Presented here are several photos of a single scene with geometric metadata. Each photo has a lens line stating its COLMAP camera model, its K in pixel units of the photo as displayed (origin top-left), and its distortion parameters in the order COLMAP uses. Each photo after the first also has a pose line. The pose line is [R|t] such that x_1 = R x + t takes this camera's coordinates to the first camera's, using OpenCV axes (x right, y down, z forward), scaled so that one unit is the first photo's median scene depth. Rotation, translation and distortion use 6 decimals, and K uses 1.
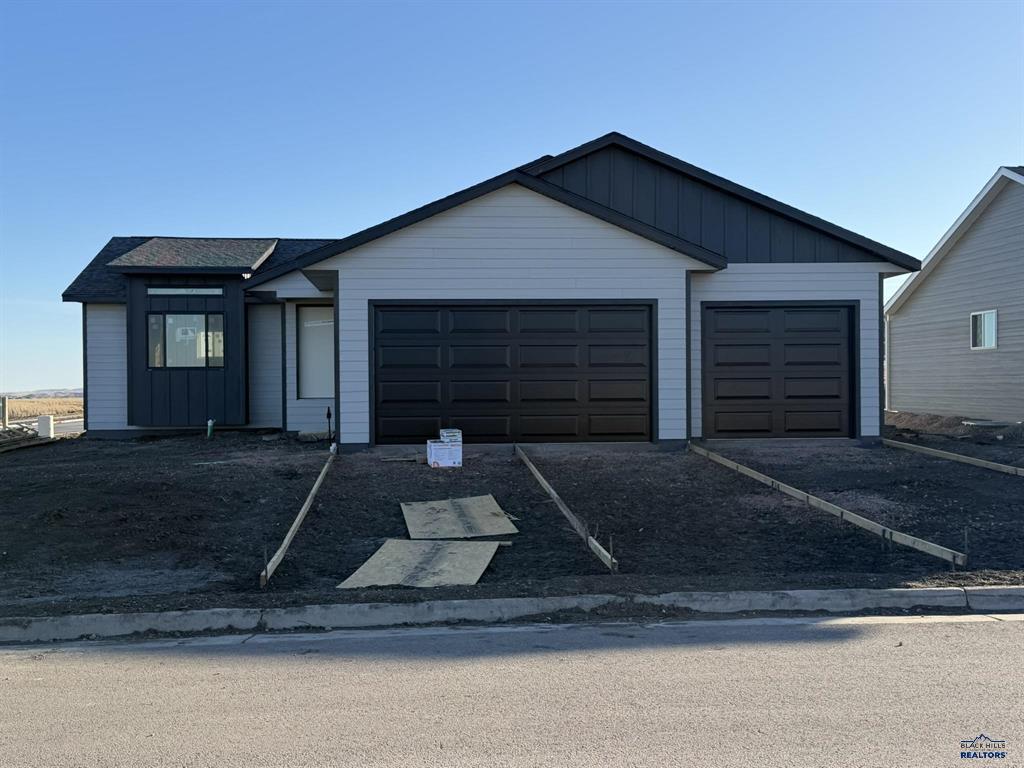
lens RADIAL K [[1162.2, 0, 512.0], [0, 1162.2, 384.0], [0, 0, 1]] dist [0.152521, -0.245788]
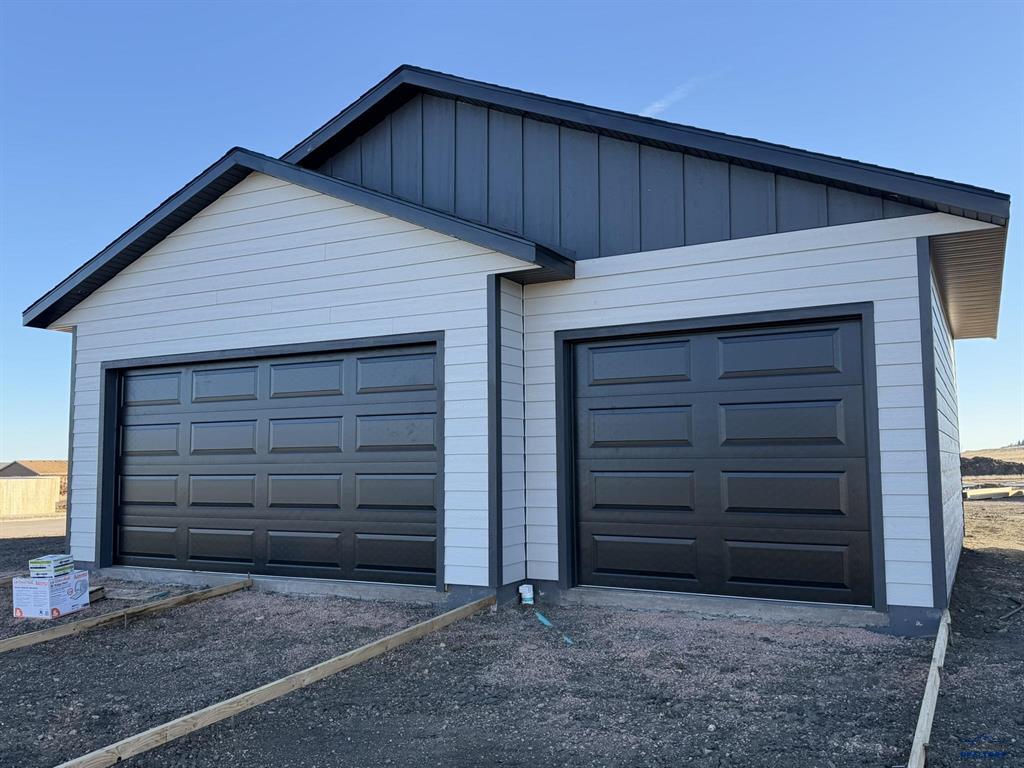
lens RADIAL K [[867.6, 0, 512.0], [0, 867.6, 384.0], [0, 0, 1]] dist [0.153763, -0.272441]
pose [[0.836133, -0.047898, -0.546431, 0.305412], [0.002748, 0.996534, -0.083147, -0.009504], [0.548520, 0.068020, 0.833366, 0.534277]]
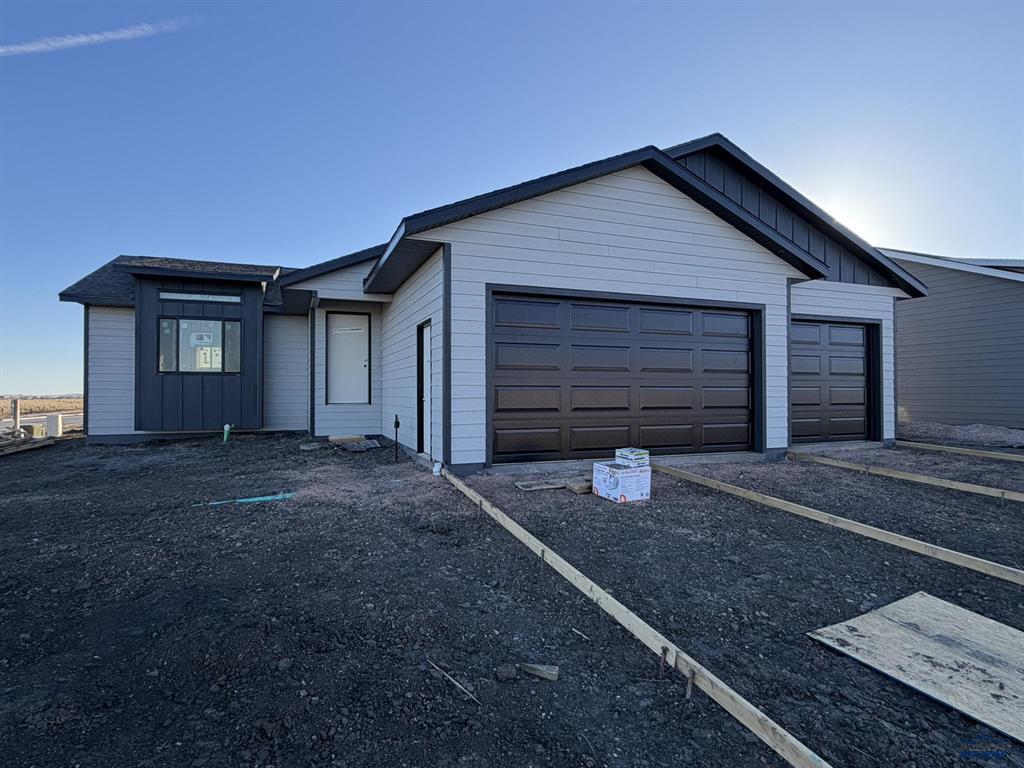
lens RADIAL K [[554.4, 0, 512.0], [0, 554.4, 384.0], [0, 0, 1]] dist [-0.001663, 0.000522]
pose [[0.956782, 0.011528, 0.290577, -0.169480], [-0.006783, 0.999827, -0.017332, 0.002522], [-0.290726, 0.014612, 0.956695, 0.494529]]
